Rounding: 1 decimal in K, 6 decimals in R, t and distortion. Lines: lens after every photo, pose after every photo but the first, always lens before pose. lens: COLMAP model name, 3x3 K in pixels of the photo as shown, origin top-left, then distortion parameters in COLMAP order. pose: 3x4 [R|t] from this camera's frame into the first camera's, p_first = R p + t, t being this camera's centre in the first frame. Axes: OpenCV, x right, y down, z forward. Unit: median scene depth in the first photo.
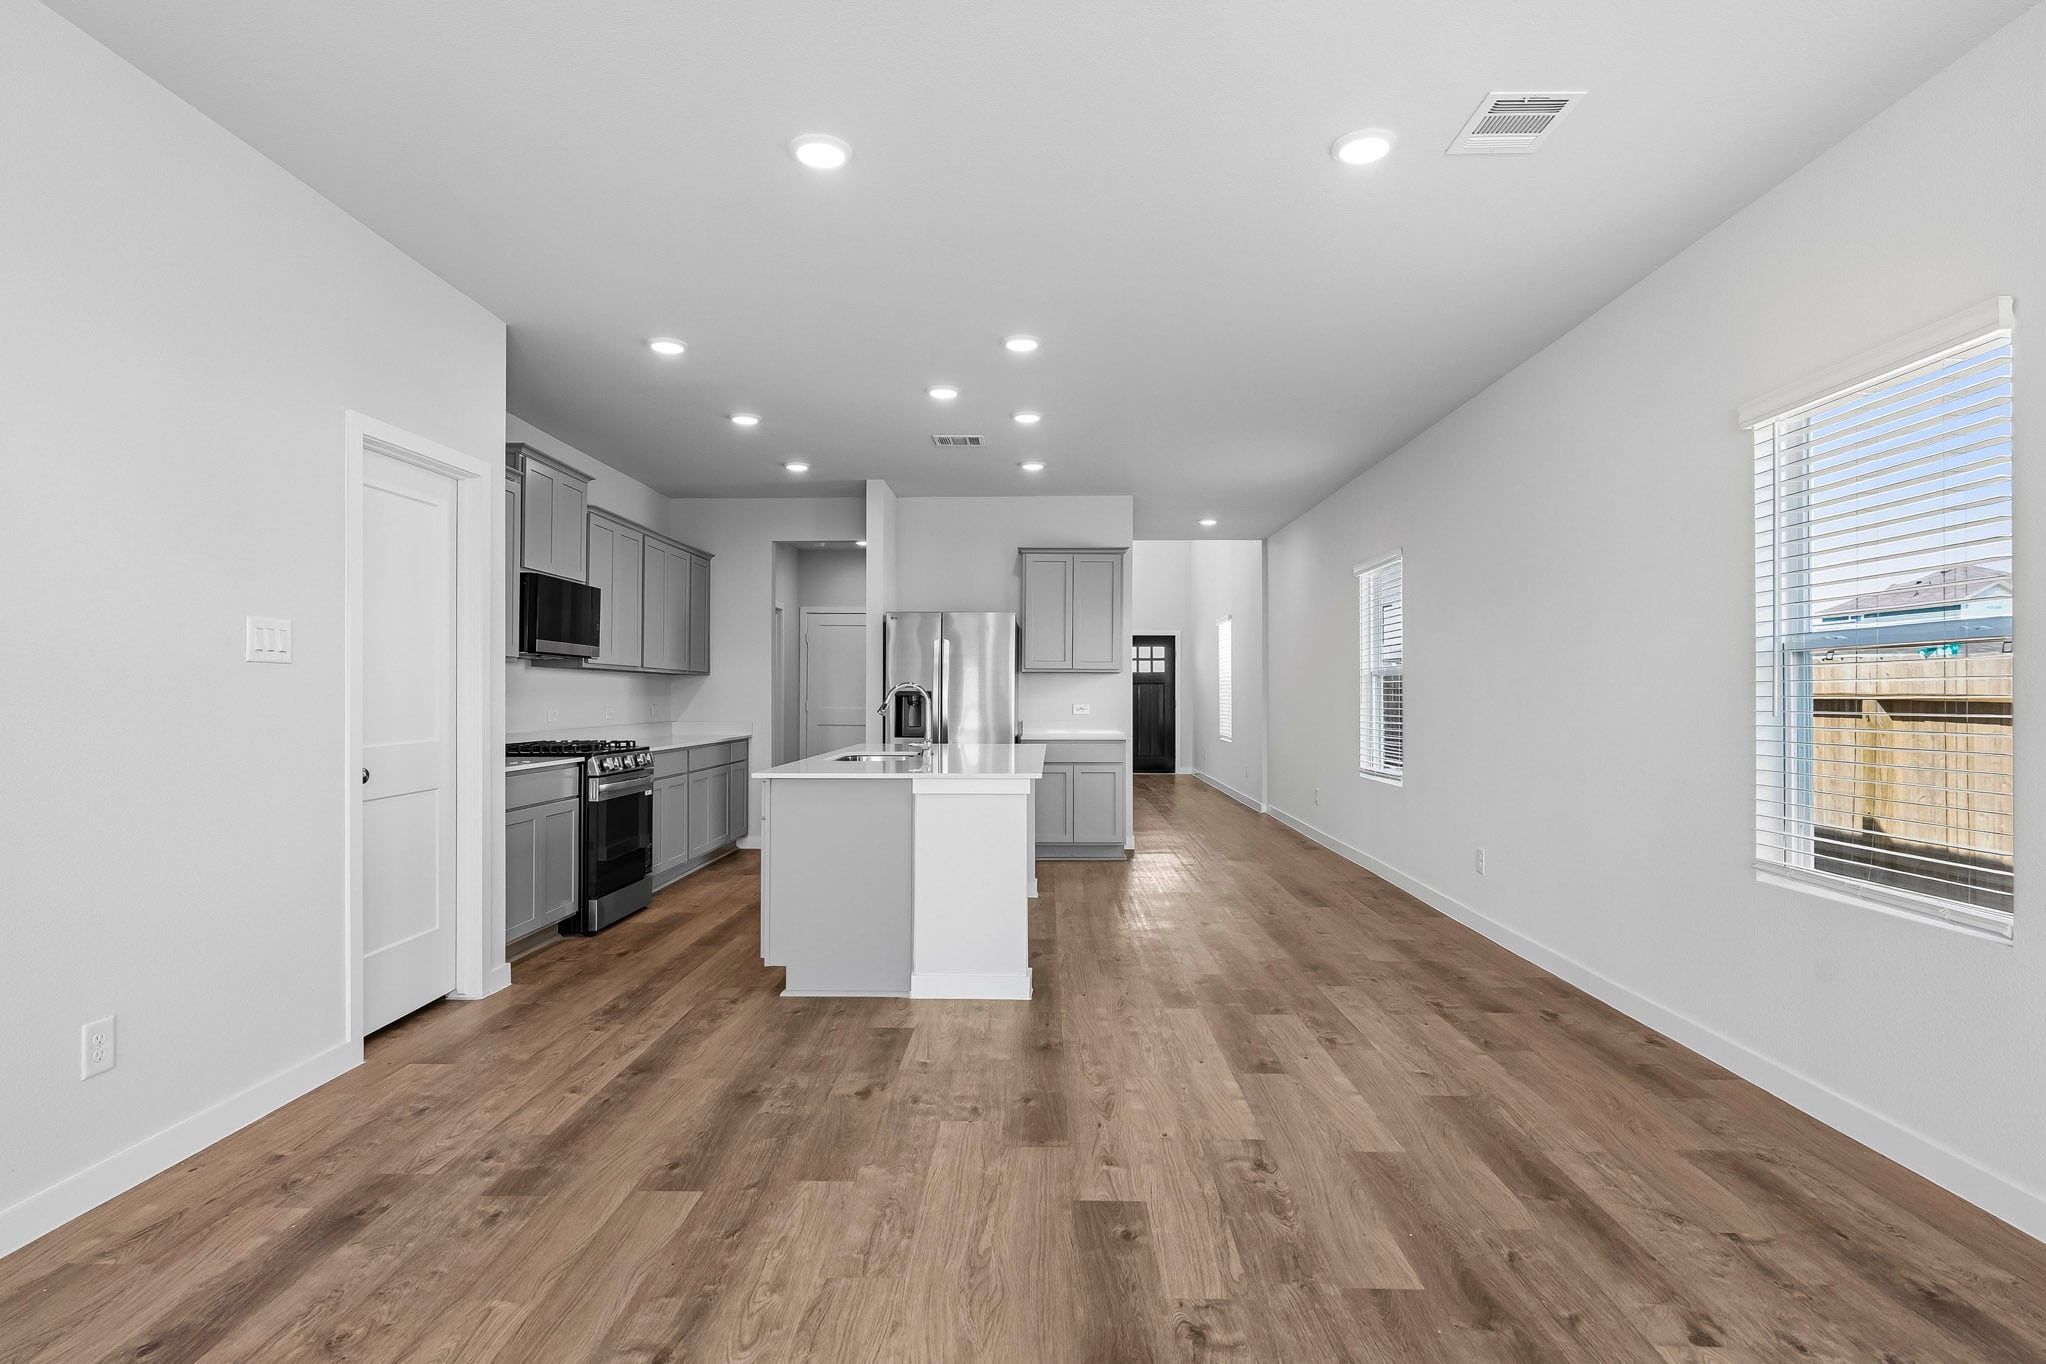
lens RADIAL K [[1084.1, 0, 1023.0], [0, 1084.1, 682.0], [0, 0, 1]] dist [0.002234, 0.001291]
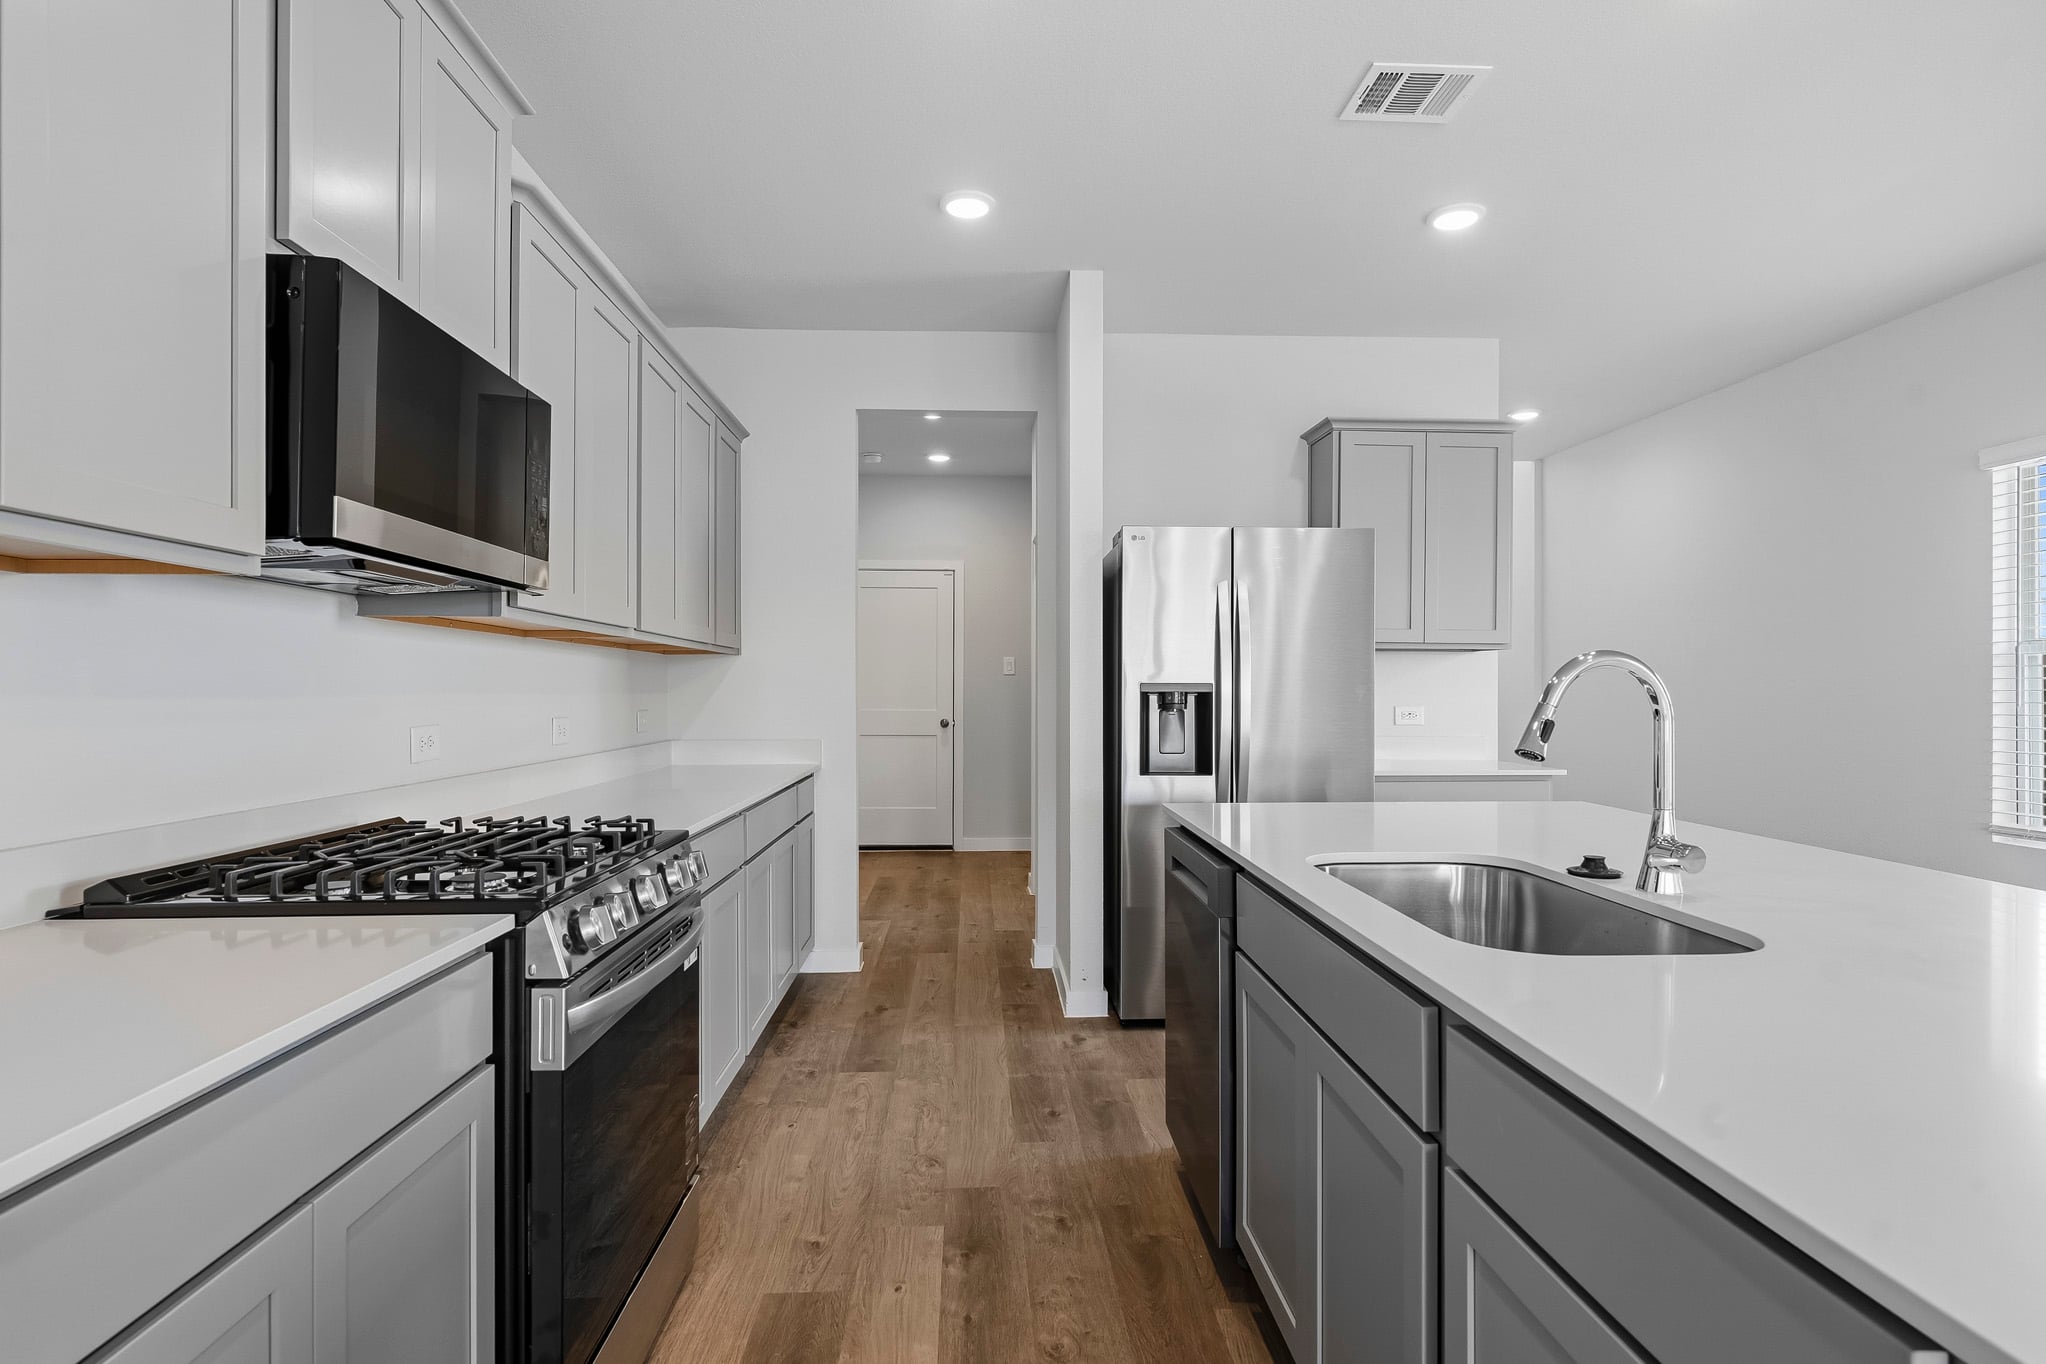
lens RADIAL K [[1044.7, 0, 1020.1], [0, 1044.7, 704.0], [0, 0, 1]] dist [-0.021353, -0.000055]
pose [[0.996938, -0.002540, 0.078153, -0.275622], [0.000610, 0.999695, 0.024702, 0.007772], [-0.078192, -0.024578, 0.996635, 0.676878]]
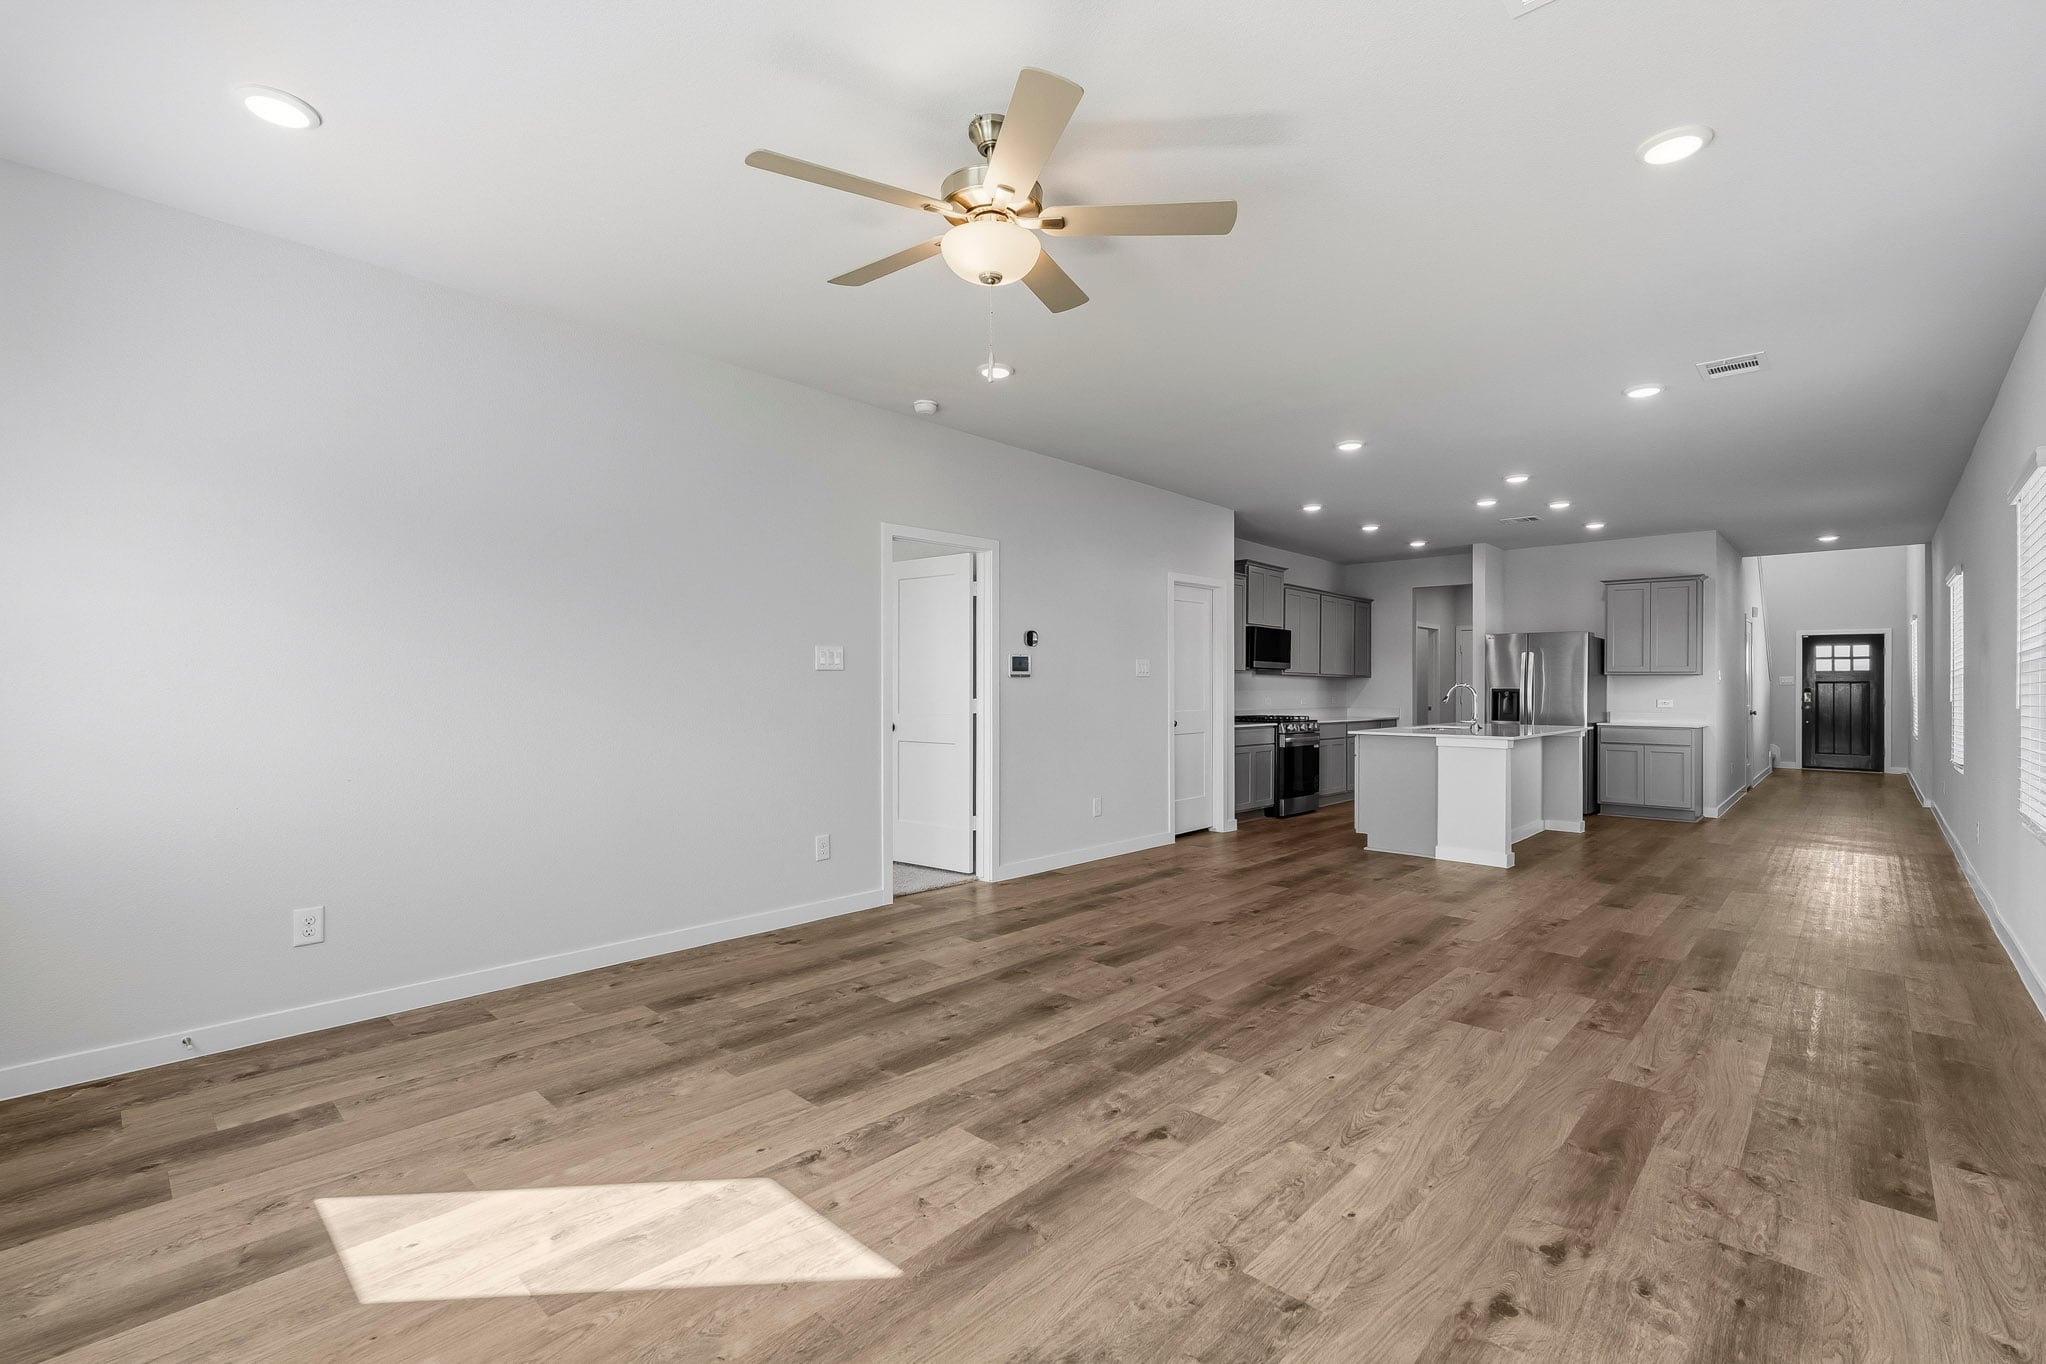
lens RADIAL K [[932.0, 0, 1063.3], [0, 932.0, 688.4], [0, 0, 1]] dist [0.000786, 0.000069]
pose [[0.781506, 0.003205, -0.623890, 0.290055], [0.002452, 0.999963, 0.008209, -0.004723], [0.623893, -0.007945, 0.781469, -0.455629]]
